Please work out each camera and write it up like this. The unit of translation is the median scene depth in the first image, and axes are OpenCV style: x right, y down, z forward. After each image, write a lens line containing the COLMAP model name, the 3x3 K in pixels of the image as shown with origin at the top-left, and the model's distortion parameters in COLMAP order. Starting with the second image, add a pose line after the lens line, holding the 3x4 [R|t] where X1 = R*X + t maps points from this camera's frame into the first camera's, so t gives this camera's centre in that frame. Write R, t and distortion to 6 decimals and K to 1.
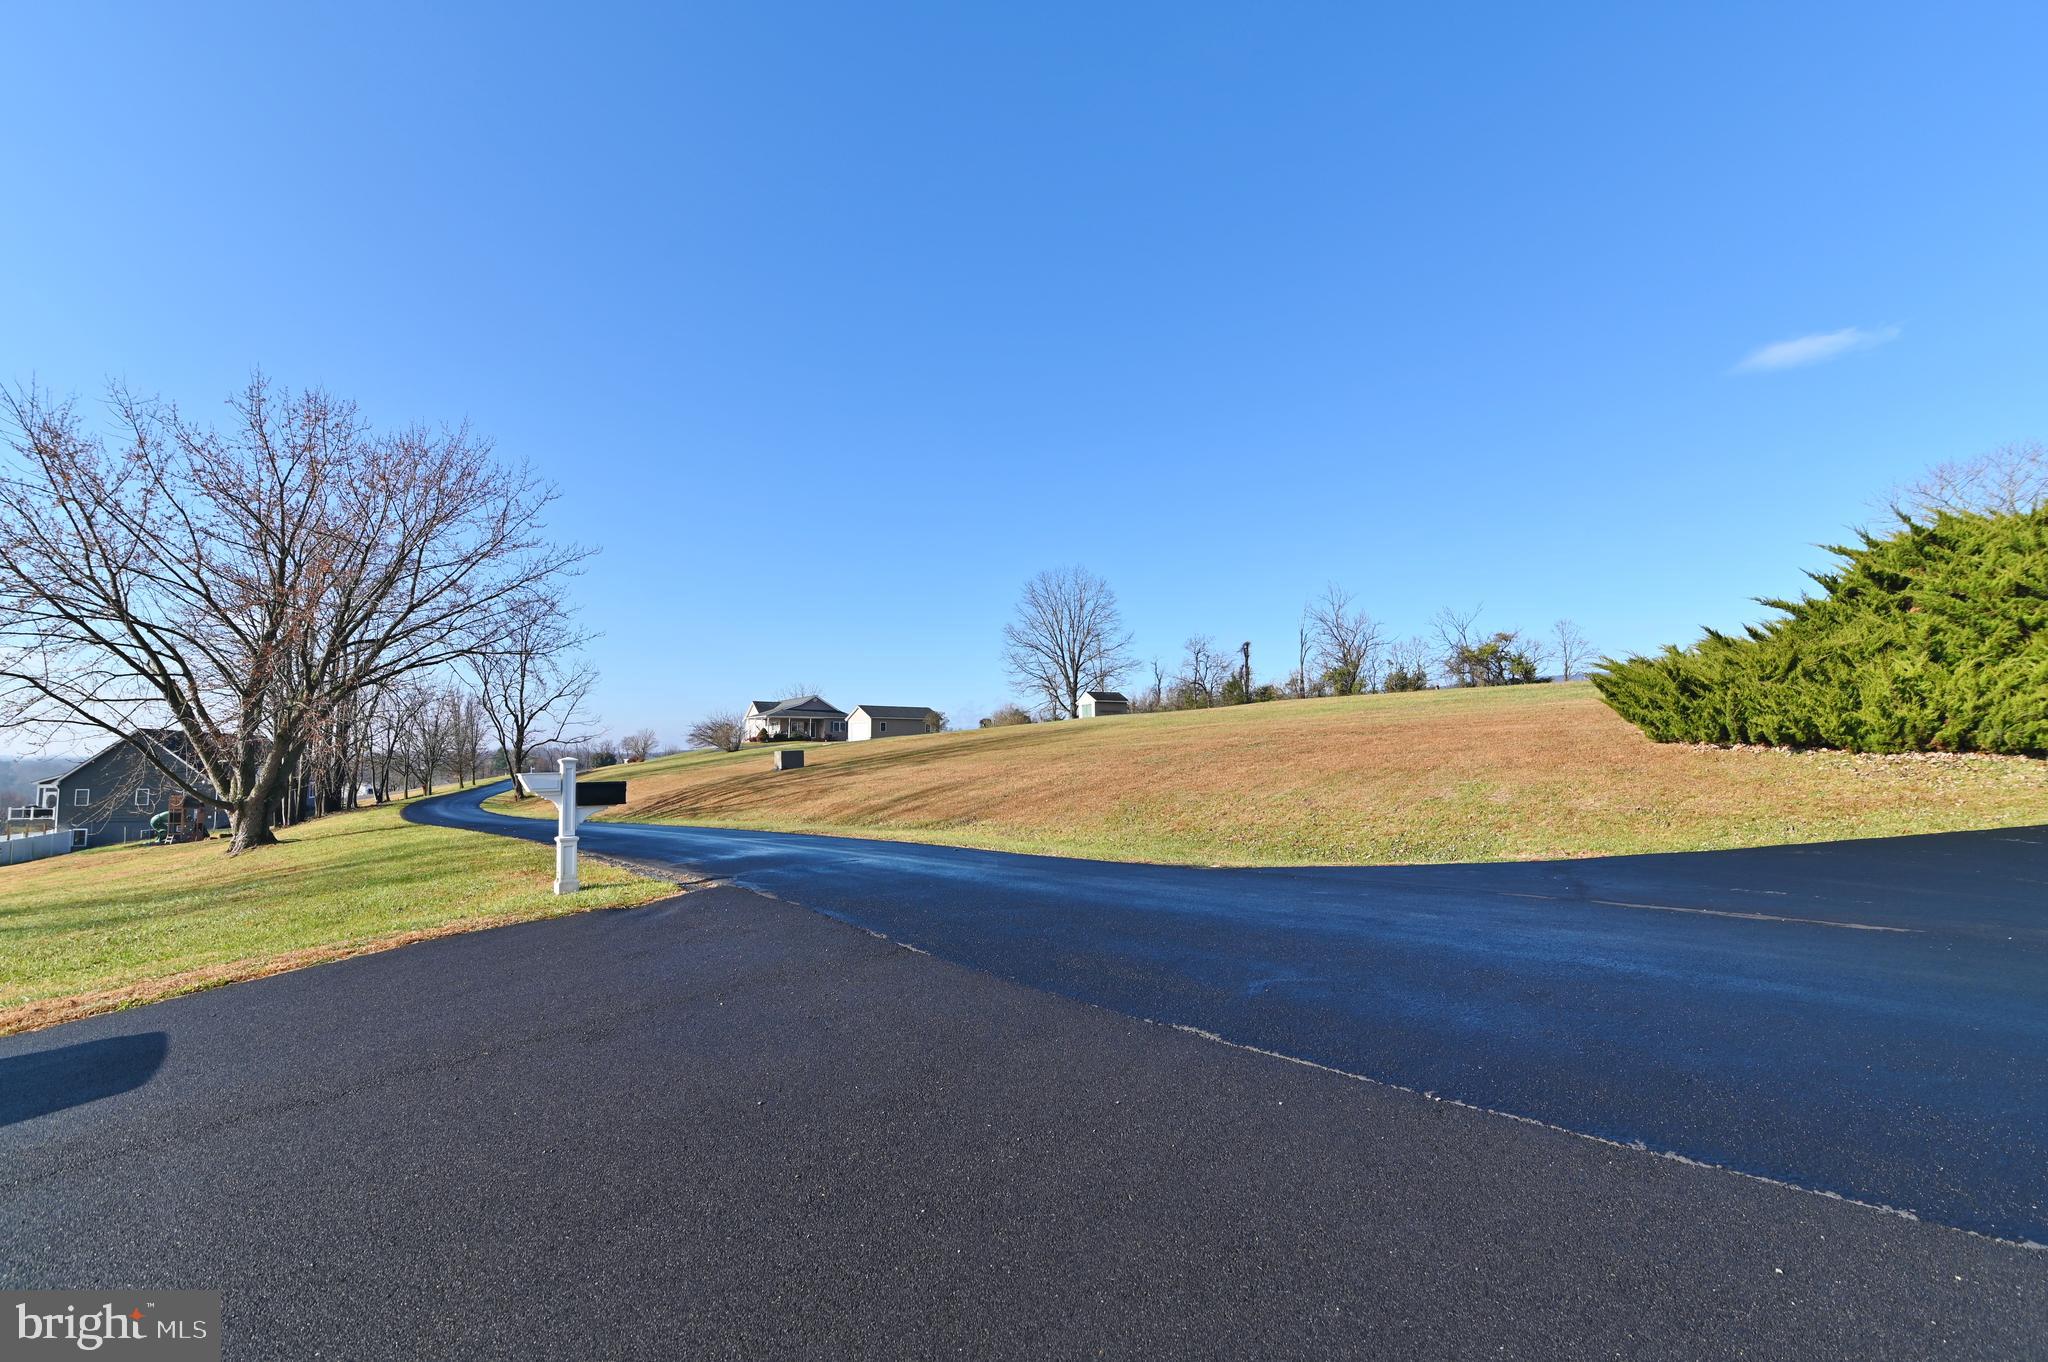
lens RADIAL K [[956.7, 0, 1013.0], [0, 956.7, 682.0], [0, 0, 1]] dist [-0.031961, 0.009331]
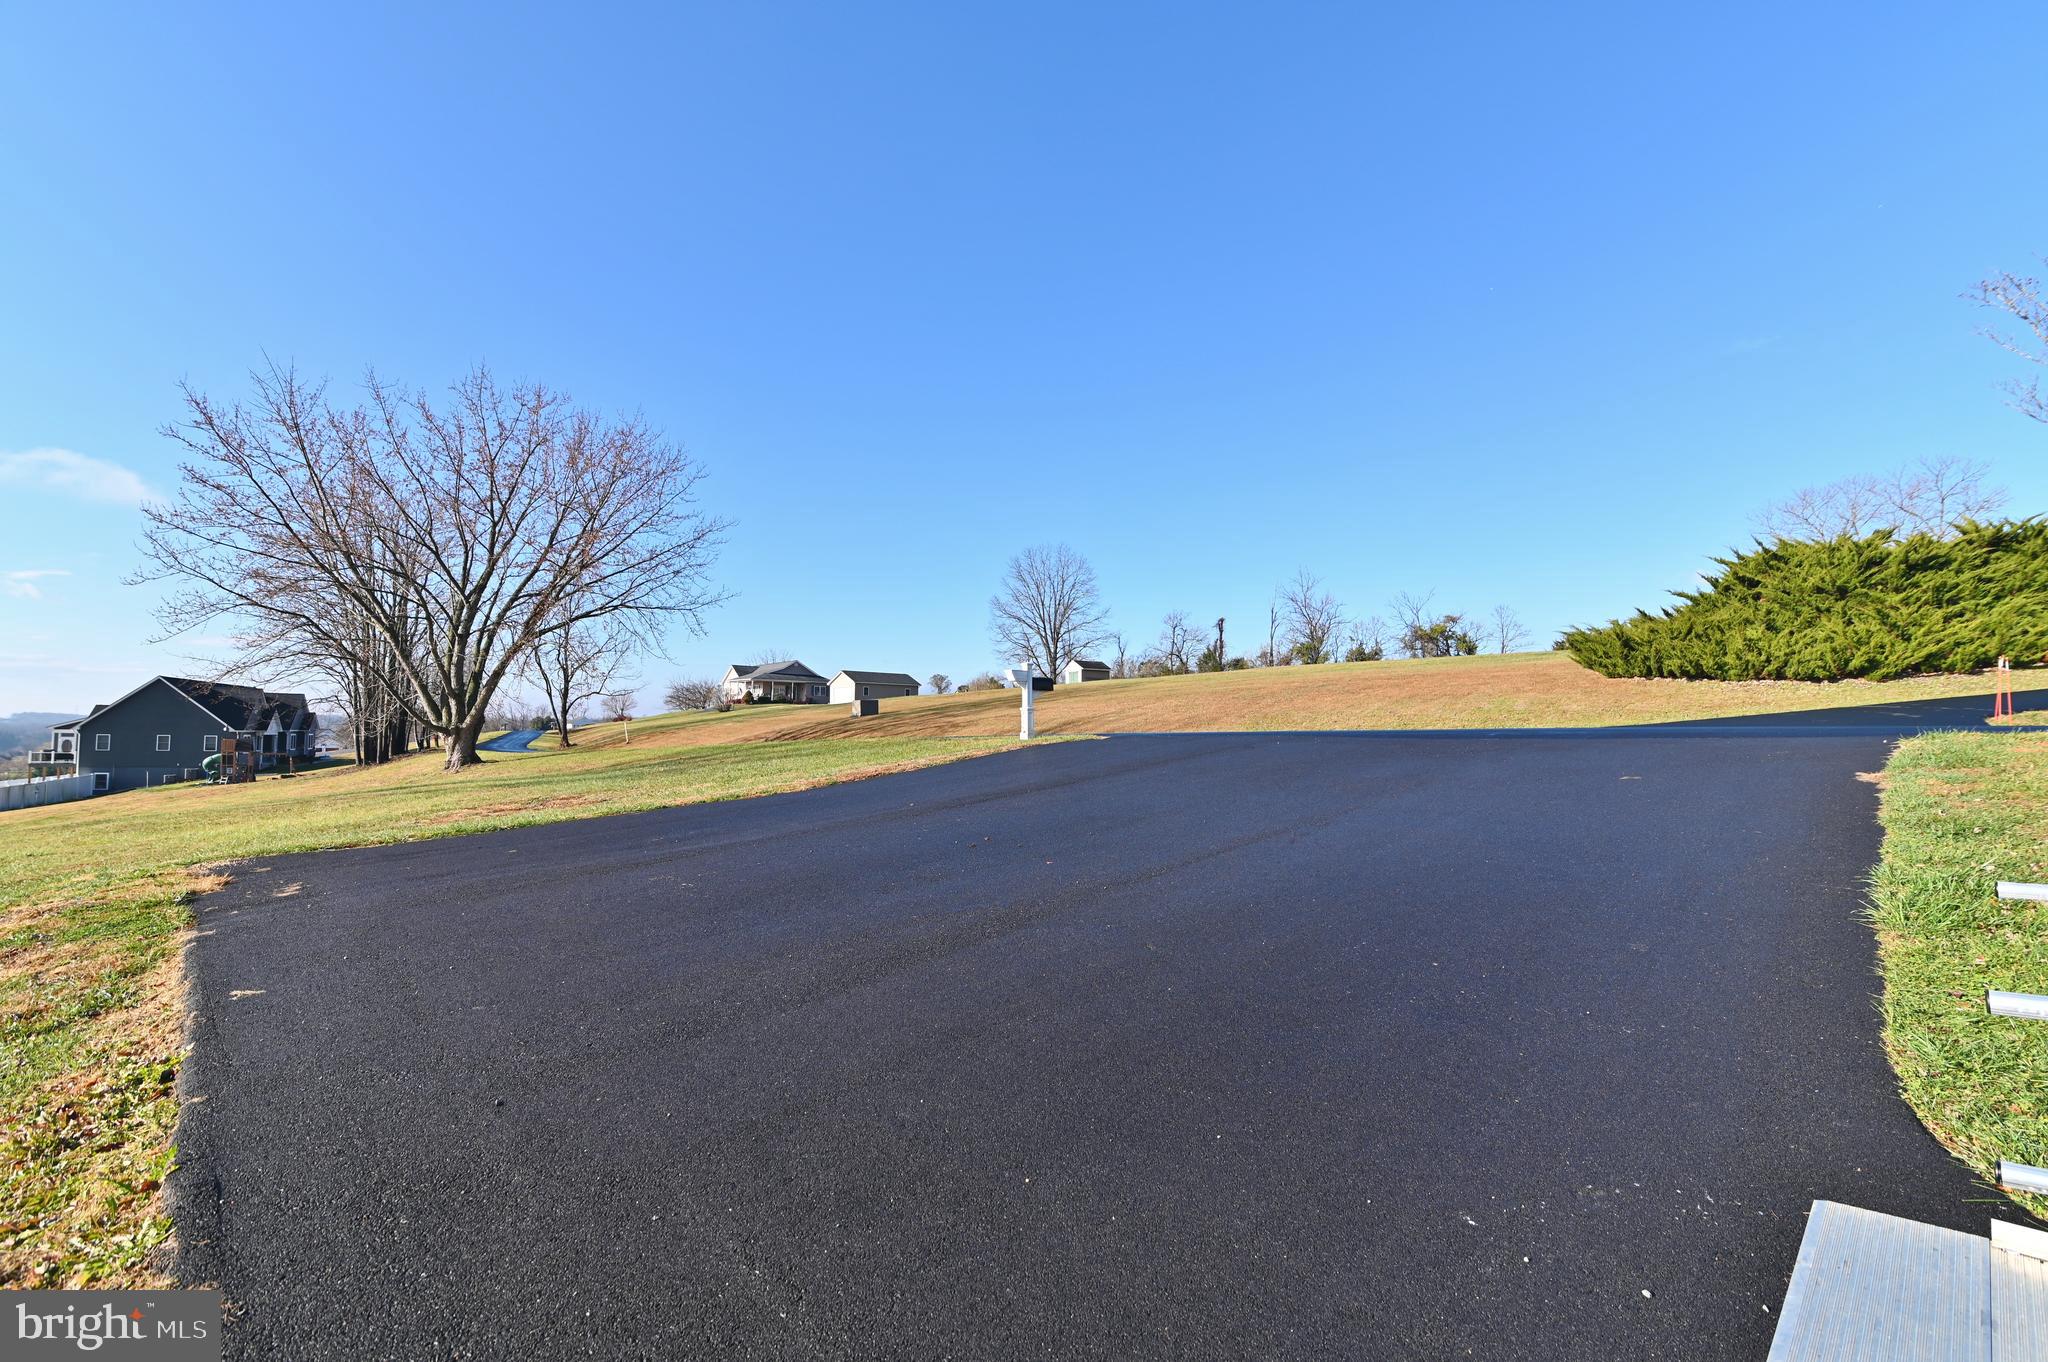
lens RADIAL K [[956.7, 0, 1013.0], [0, 956.7, 682.0], [0, 0, 1]] dist [-0.031961, 0.009331]
pose [[0.997153, 0.019895, 0.072728, -0.097288], [-0.021849, 0.999419, 0.026170, 0.010949], [-0.072165, -0.027684, 0.997008, -0.116541]]
